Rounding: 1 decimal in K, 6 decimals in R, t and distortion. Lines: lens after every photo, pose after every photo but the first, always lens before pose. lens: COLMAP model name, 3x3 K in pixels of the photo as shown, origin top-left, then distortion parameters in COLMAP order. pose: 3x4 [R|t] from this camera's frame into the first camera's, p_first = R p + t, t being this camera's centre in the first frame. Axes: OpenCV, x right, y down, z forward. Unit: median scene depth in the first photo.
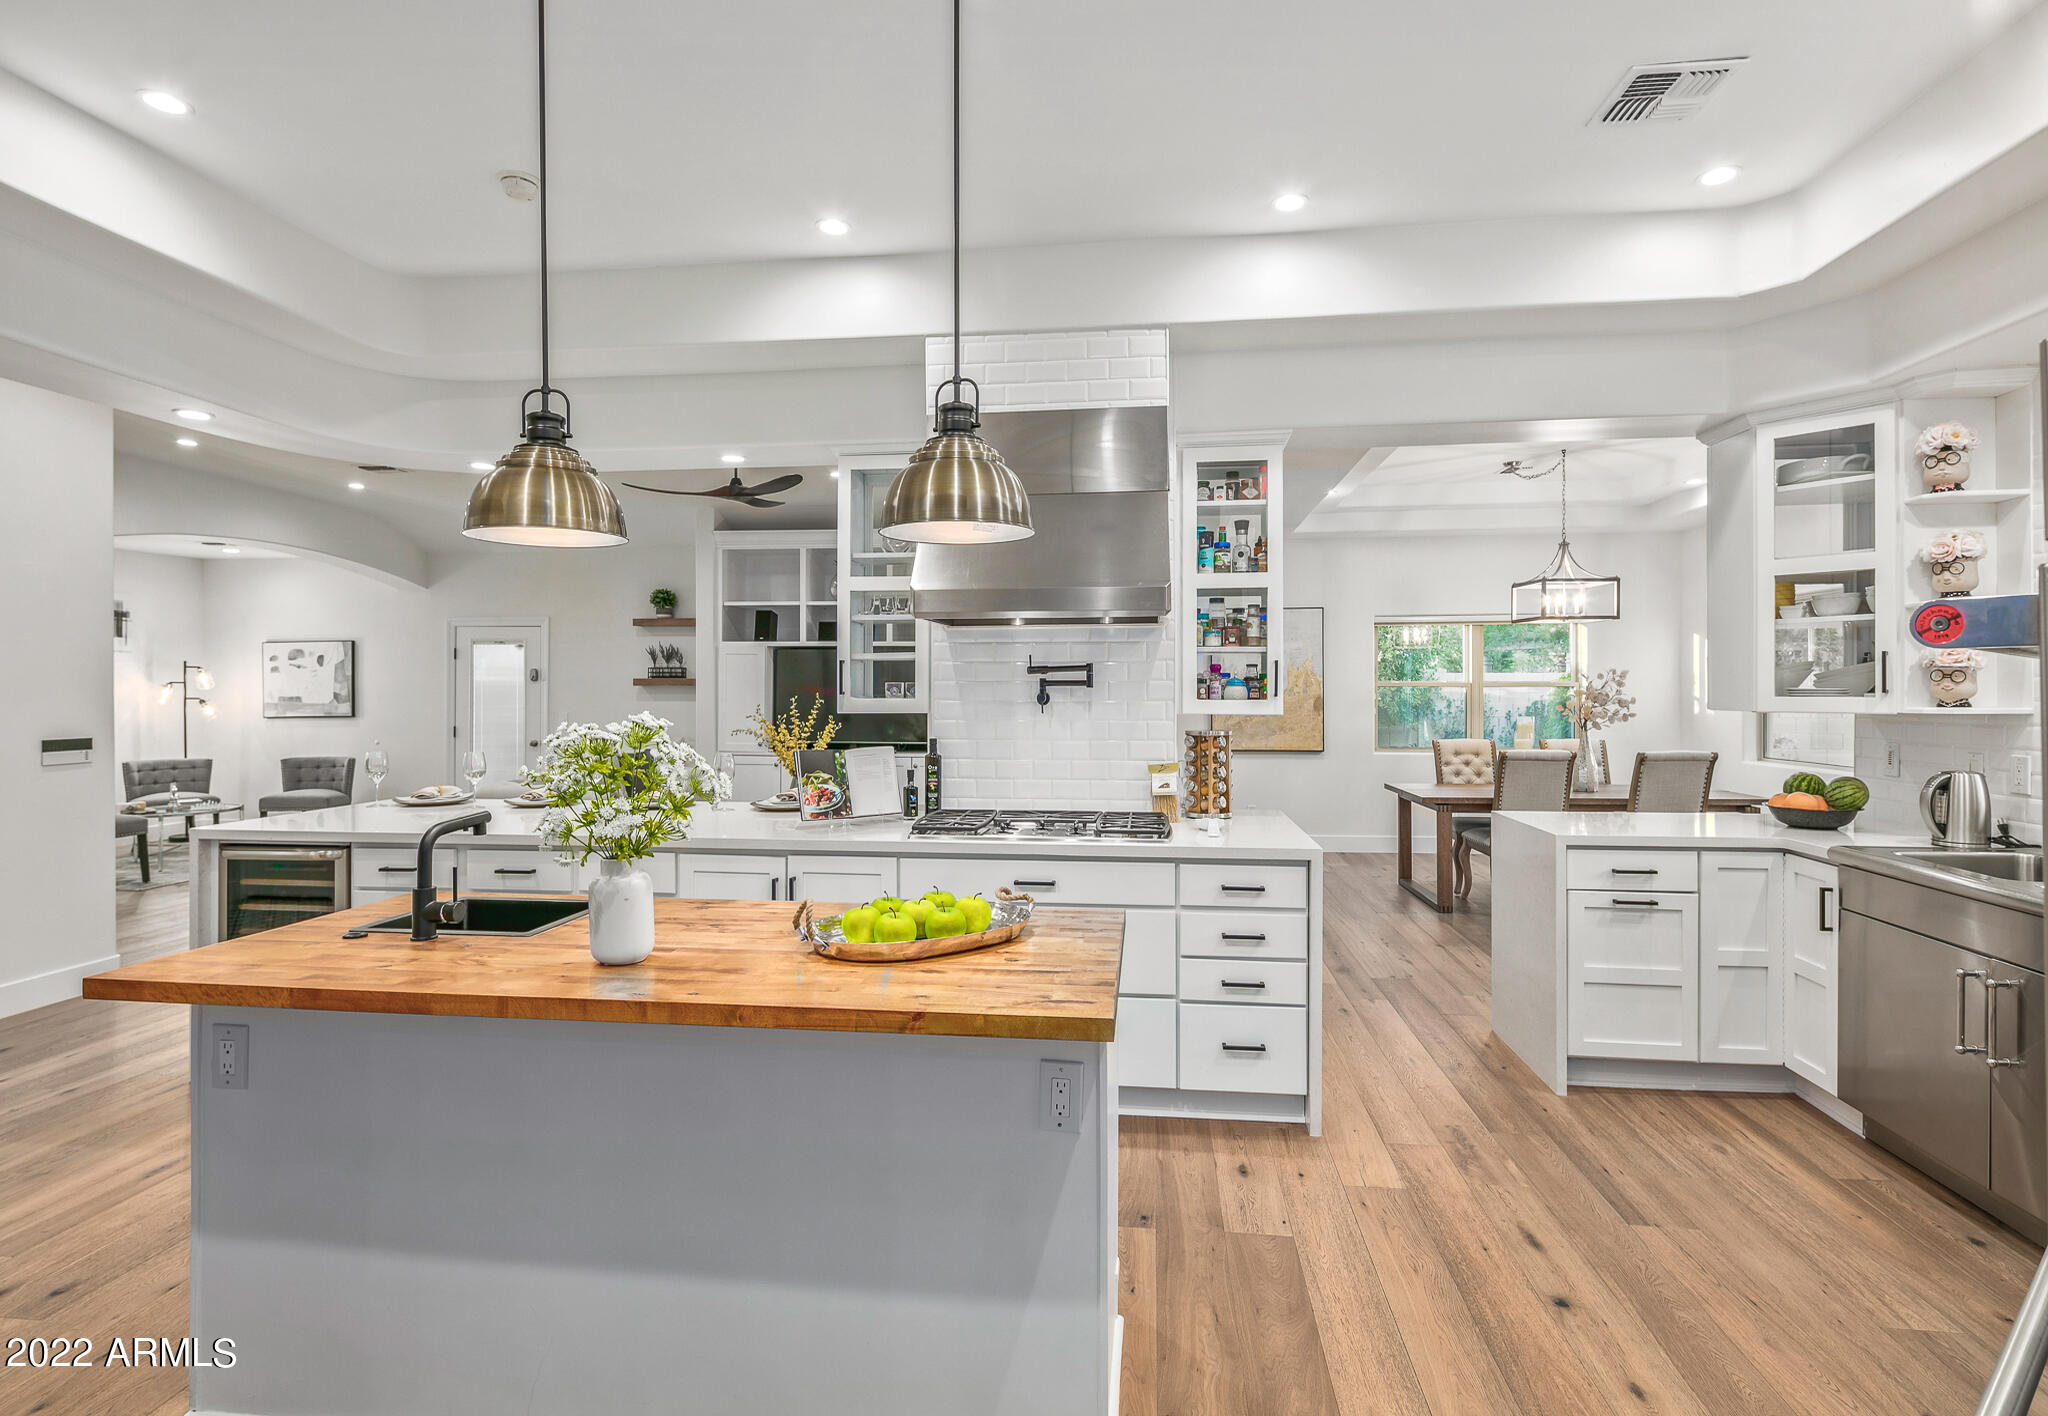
lens RADIAL K [[1339.1, 0, 1024.0], [0, 1339.1, 708.0], [0, 0, 1]] dist [-0.002669, -0.000137]
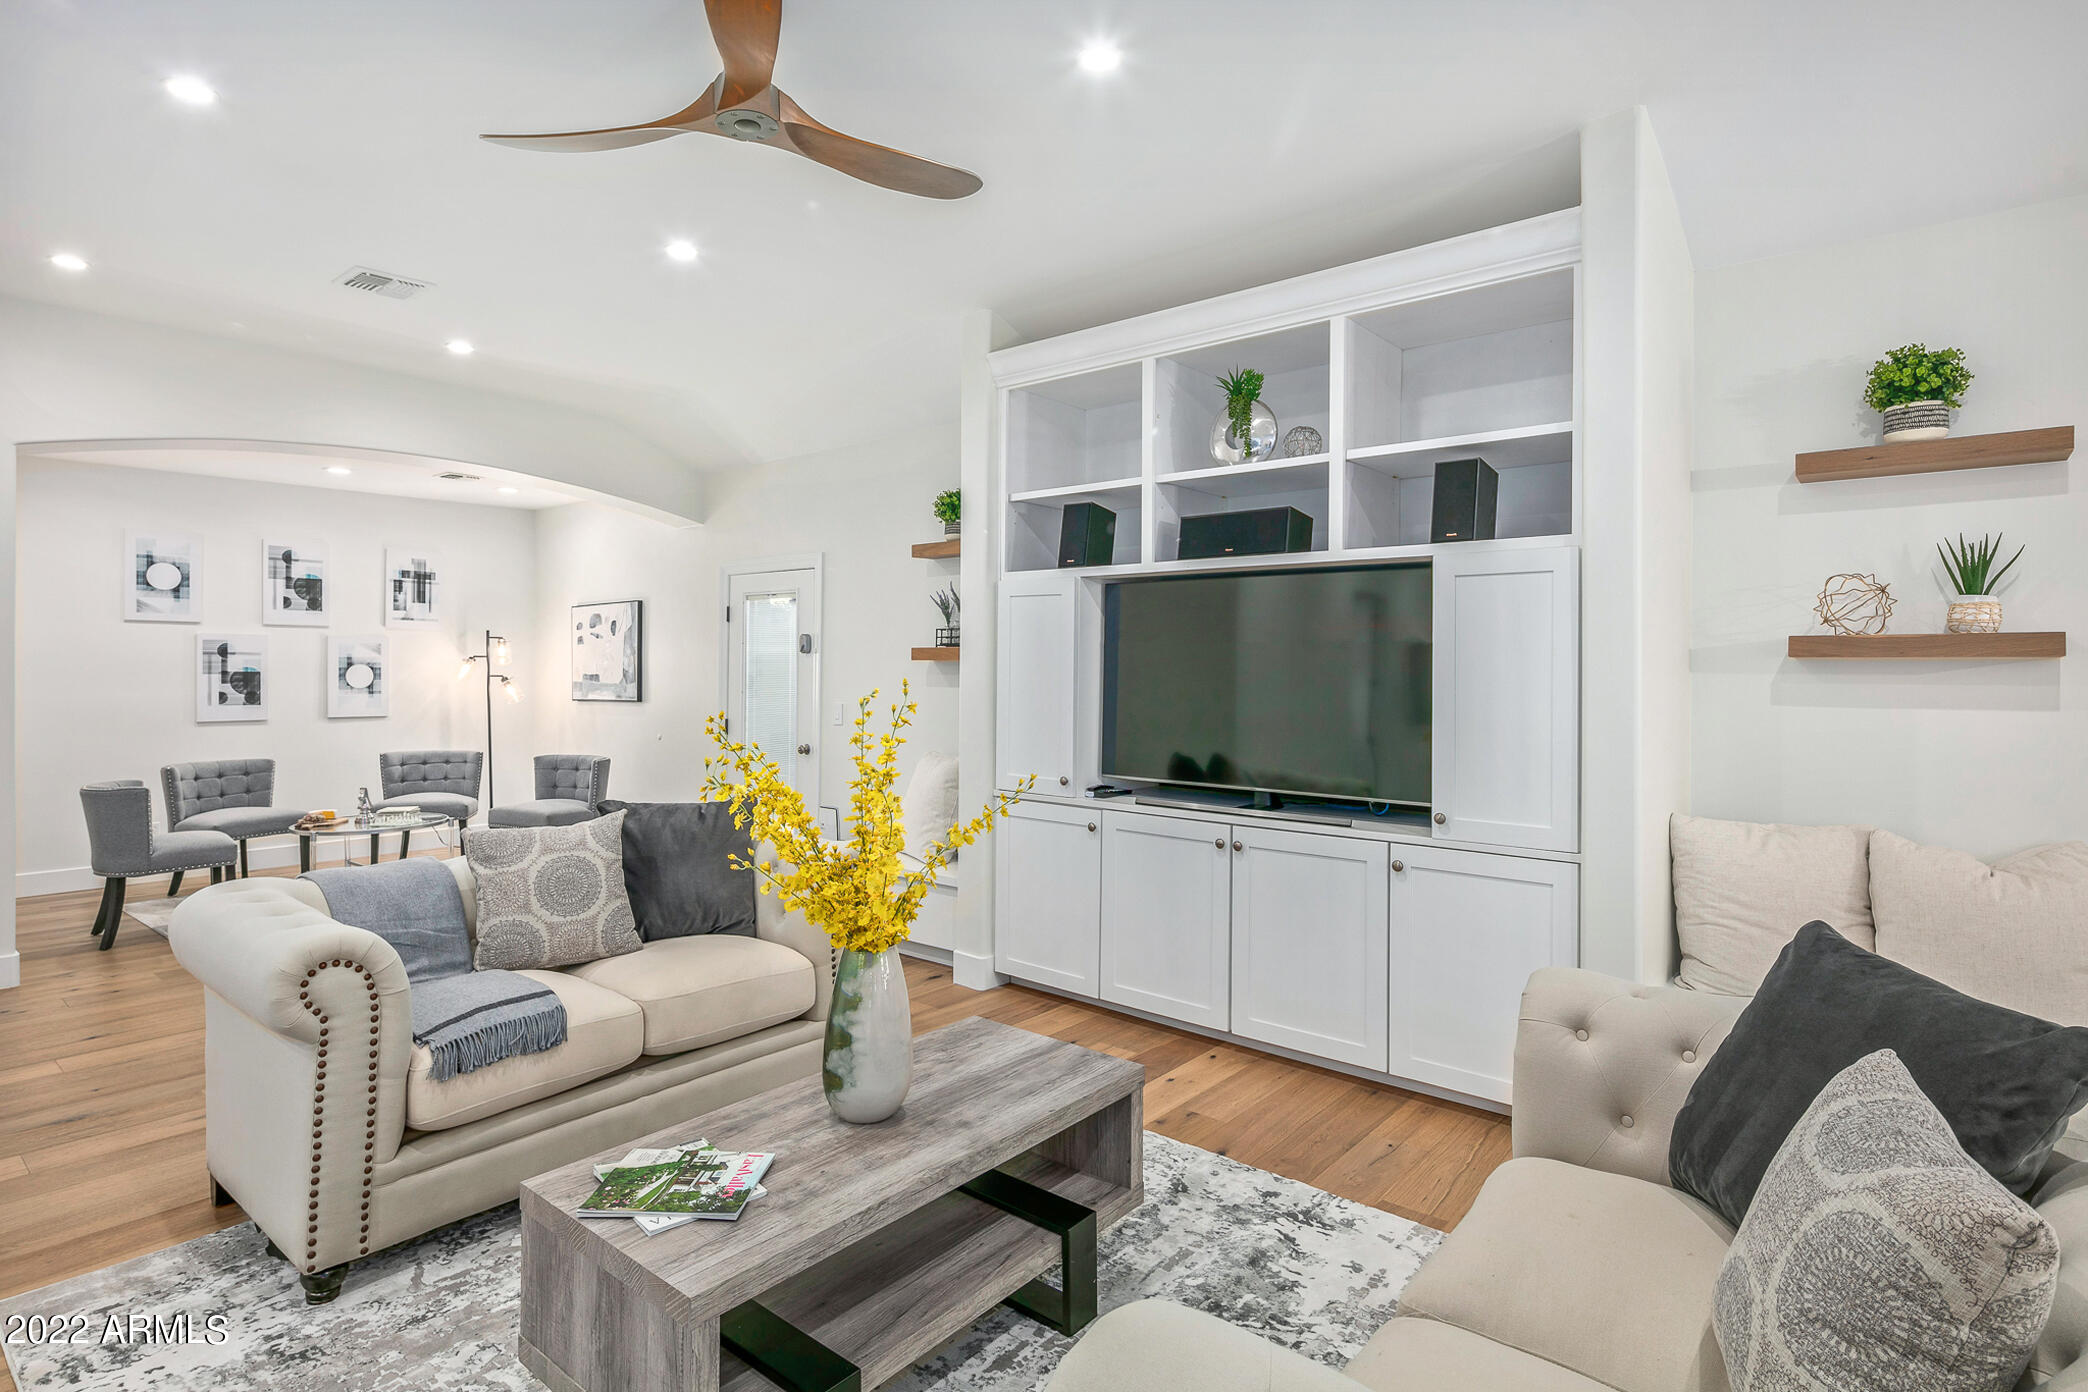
lens RADIAL K [[1083.8, 0, 950.6], [0, 1083.8, 672.2], [0, 0, 1]] dist [0.002545, 0.000195]
pose [[0.812088, 0.006408, -0.583499, -0.003638], [-0.011931, 0.999913, -0.005623, -0.009044], [0.583412, 0.011528, 0.812094, 0.625035]]
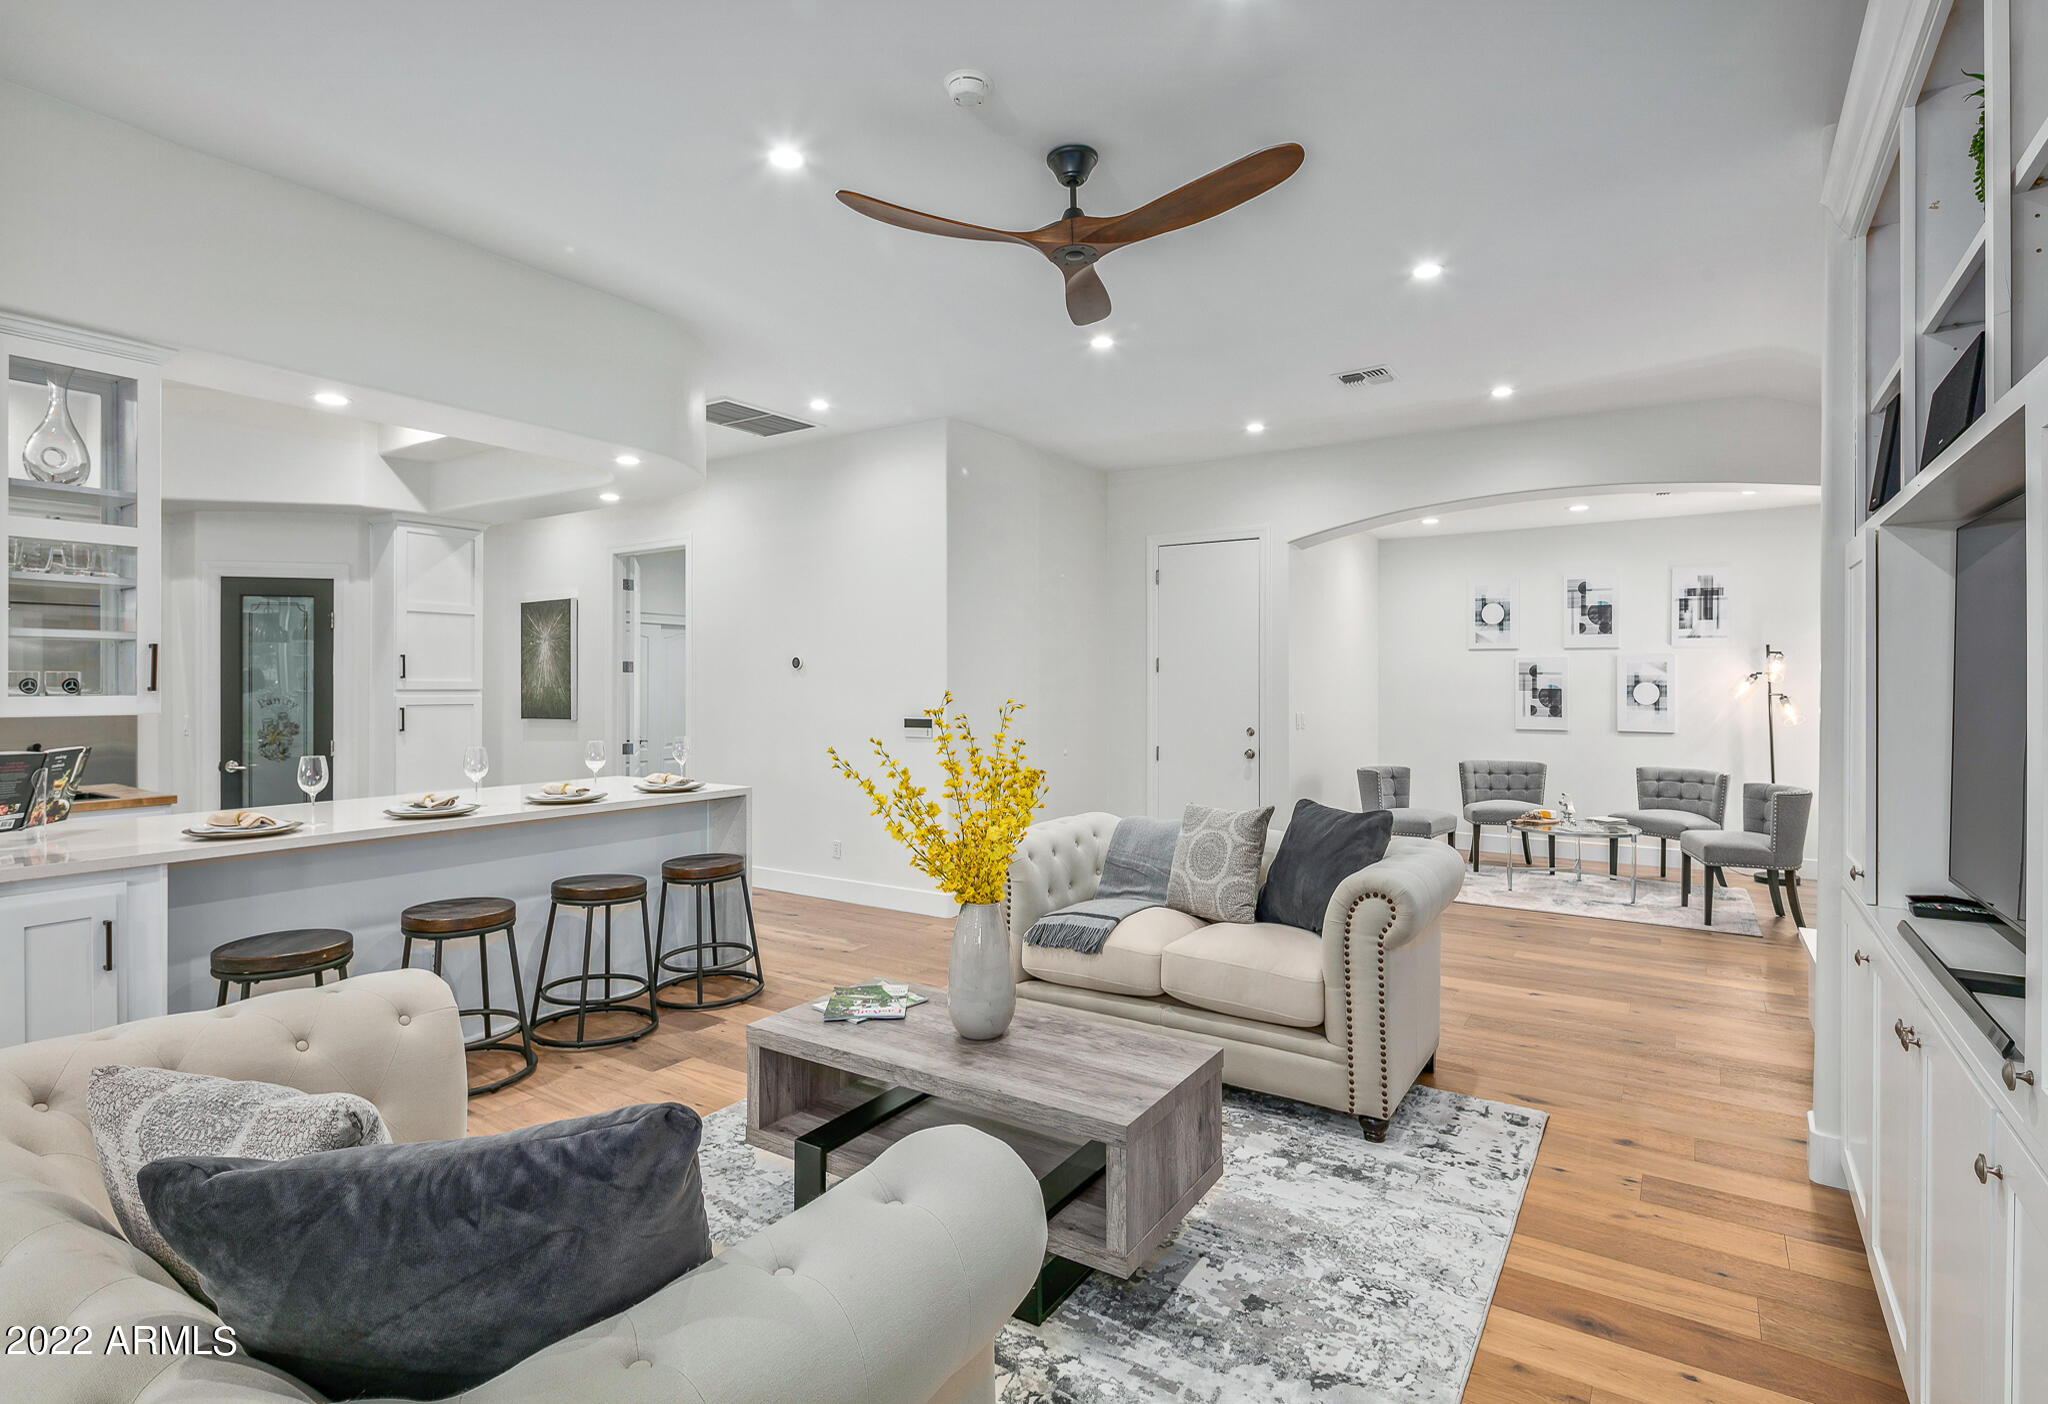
lens RADIAL K [[998.4, 0, 1032.2], [0, 998.4, 682.3], [0, 0, 1]] dist [-0.000445, -0.000004]
pose [[-0.459099, -0.000019, -0.888385, 0.068431], [-0.012791, 0.999896, 0.006589, -0.012305], [0.888293, 0.014388, -0.459052, 0.892423]]
